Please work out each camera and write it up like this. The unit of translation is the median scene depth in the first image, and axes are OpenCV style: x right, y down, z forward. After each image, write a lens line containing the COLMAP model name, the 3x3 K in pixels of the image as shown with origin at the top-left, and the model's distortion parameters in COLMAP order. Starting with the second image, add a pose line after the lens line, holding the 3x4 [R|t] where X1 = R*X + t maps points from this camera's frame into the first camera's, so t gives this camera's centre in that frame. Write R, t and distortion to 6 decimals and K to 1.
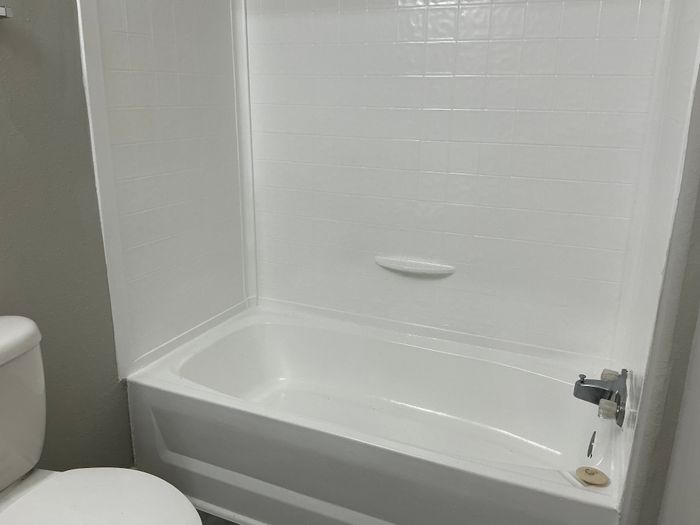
lens RADIAL K [[584.6, 0, 351.6], [0, 584.6, 257.3], [0, 0, 1]] dist [0.167616, -0.326777]
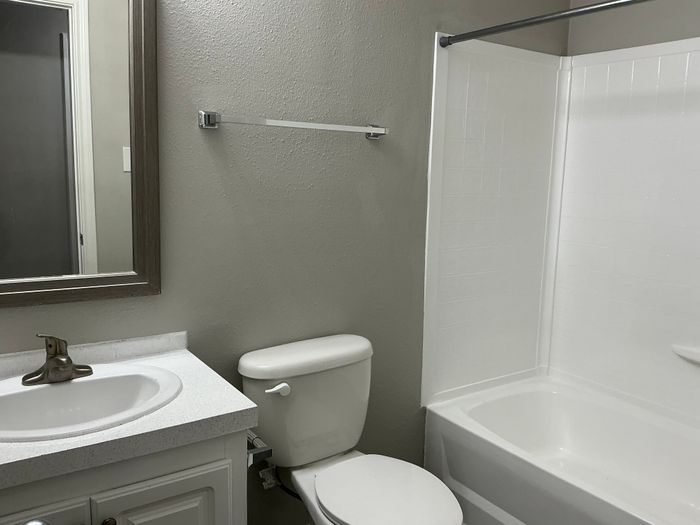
lens RADIAL K [[584.6, 0, 351.6], [0, 584.6, 257.3], [0, 0, 1]] dist [0.167616, -0.326777]
pose [[0.854774, 0.089191, -0.511279, 0.088020], [-0.155945, 0.983739, -0.089104, 0.030678], [0.495018, 0.155895, 0.854783, -0.171995]]
